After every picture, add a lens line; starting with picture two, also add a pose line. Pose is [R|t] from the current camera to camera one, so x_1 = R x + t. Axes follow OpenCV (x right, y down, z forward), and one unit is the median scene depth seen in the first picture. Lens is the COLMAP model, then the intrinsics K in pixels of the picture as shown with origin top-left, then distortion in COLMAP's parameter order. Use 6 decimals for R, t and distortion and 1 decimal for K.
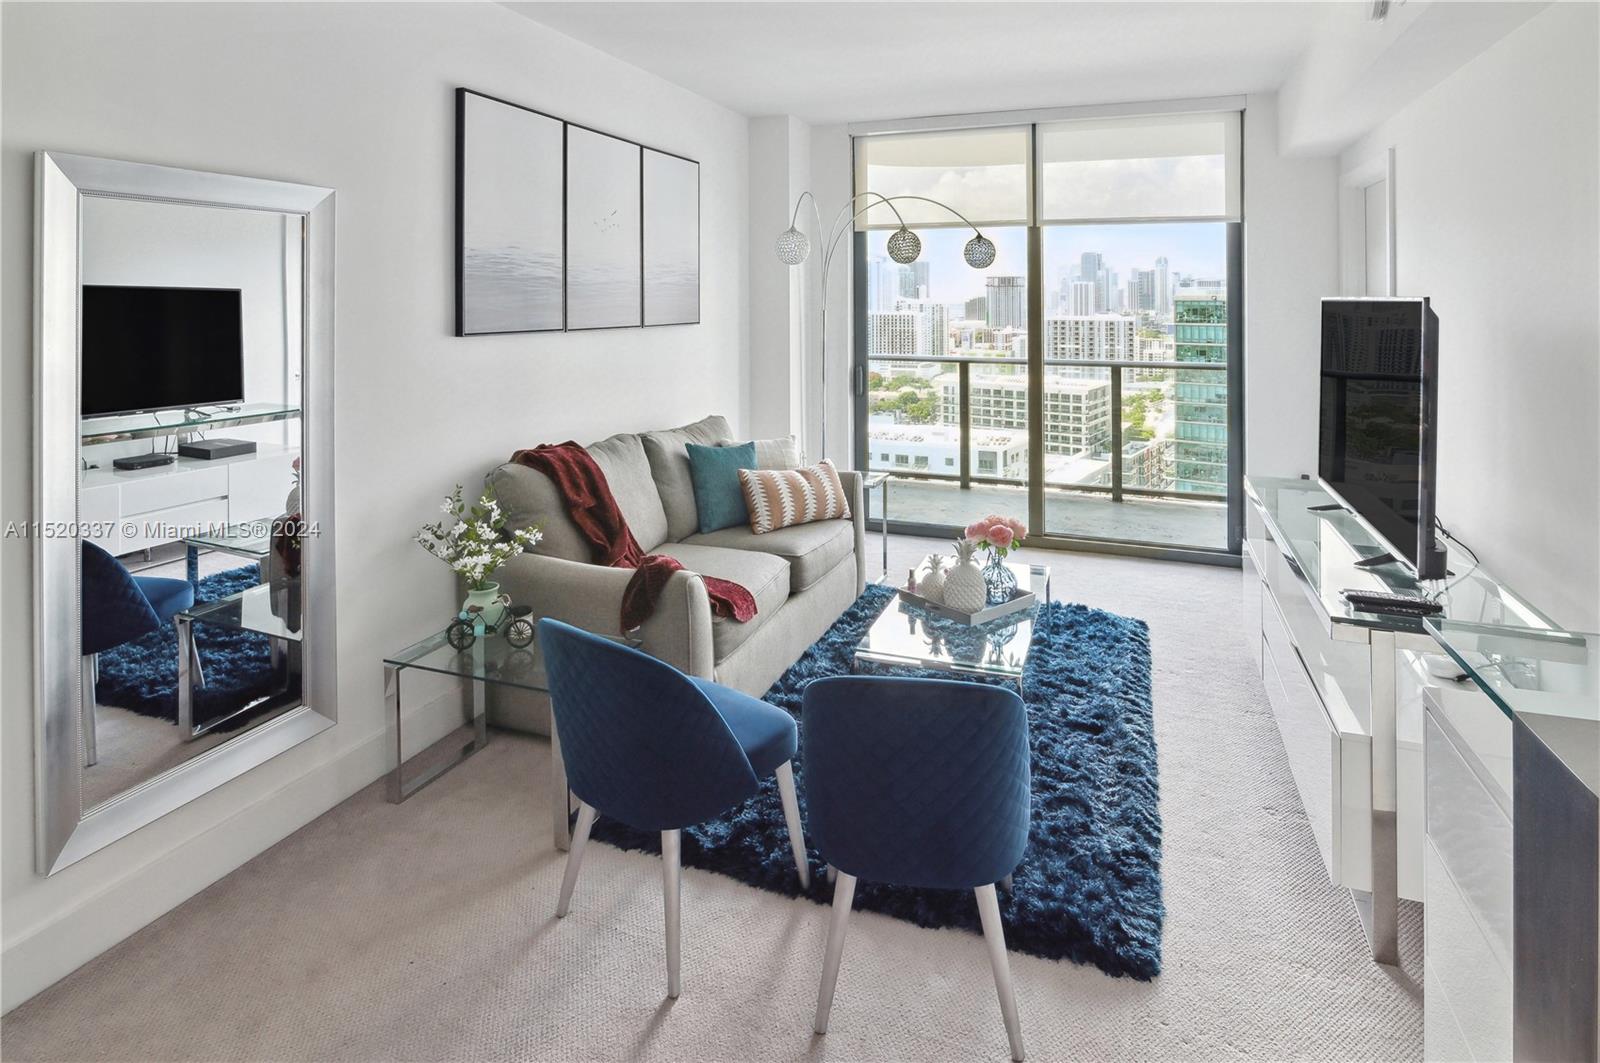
lens RADIAL K [[809.9, 0, 802.9], [0, 809.9, 527.4], [0, 0, 1]] dist [0.001963, -0.000647]
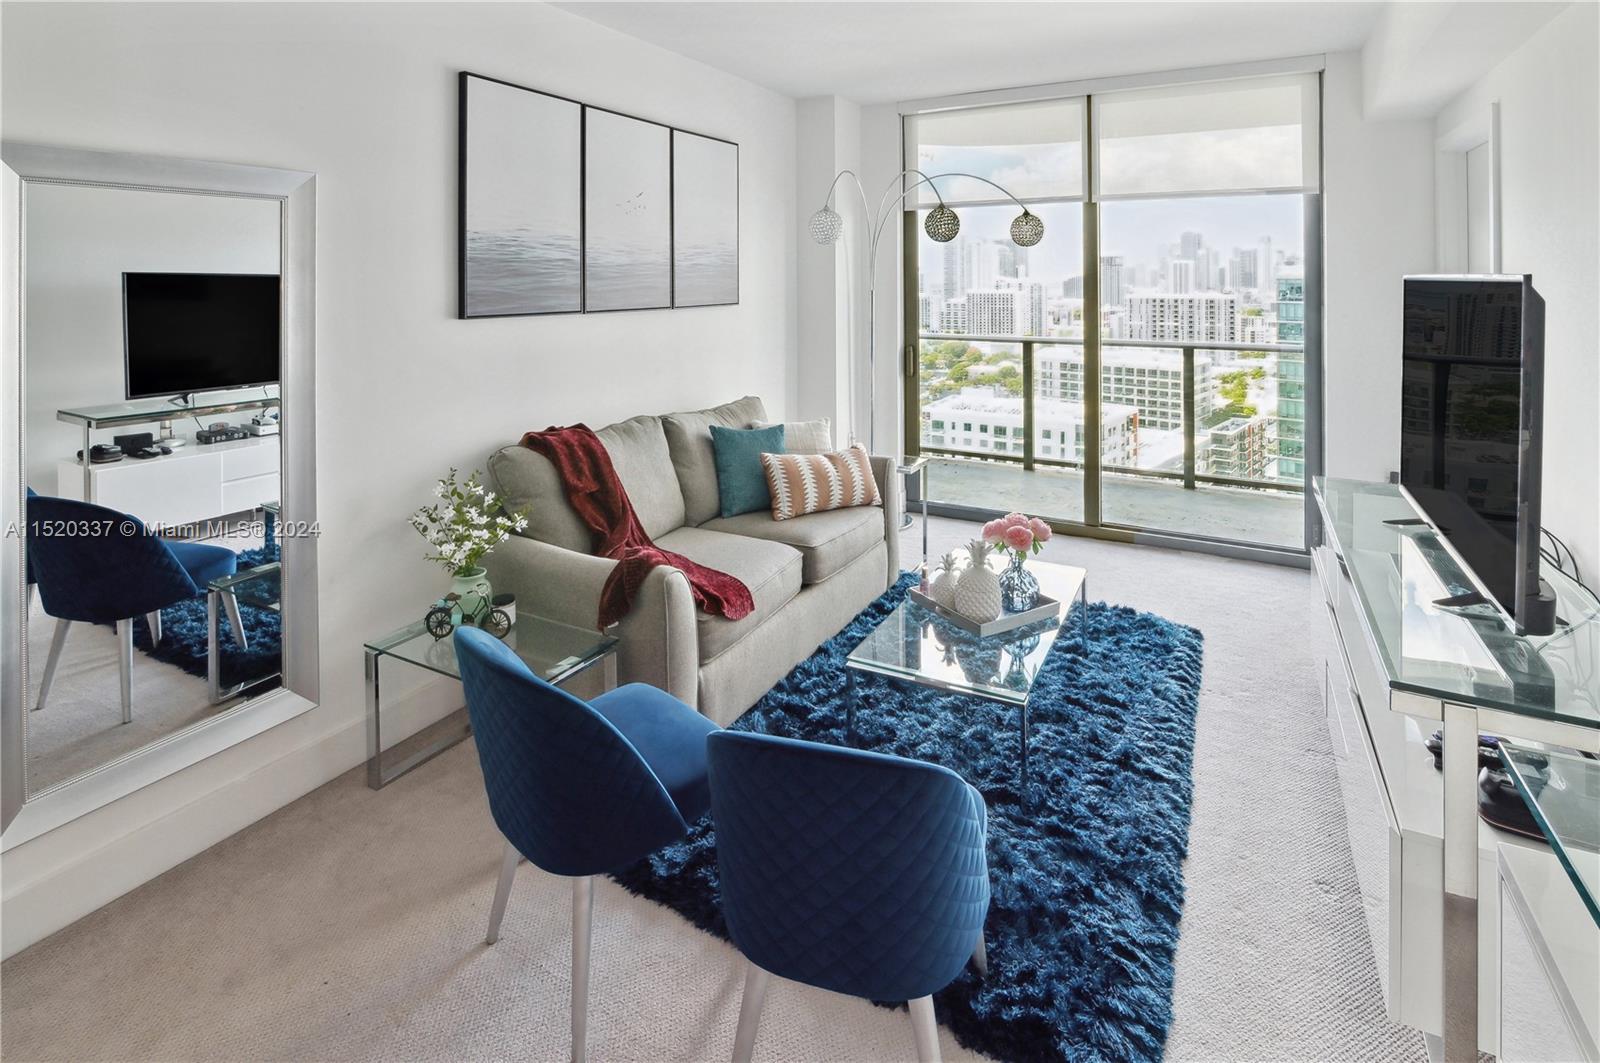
lens RADIAL K [[744.4, 0, 821.2], [0, 744.4, 470.6], [0, 0, 1]] dist [-0.009867, 0.001087]
pose [[0.991487, 0.026694, -0.127442, 0.124247], [-0.029618, 0.999339, -0.021098, -0.039374], [0.126795, 0.024693, 0.991622, 0.140606]]
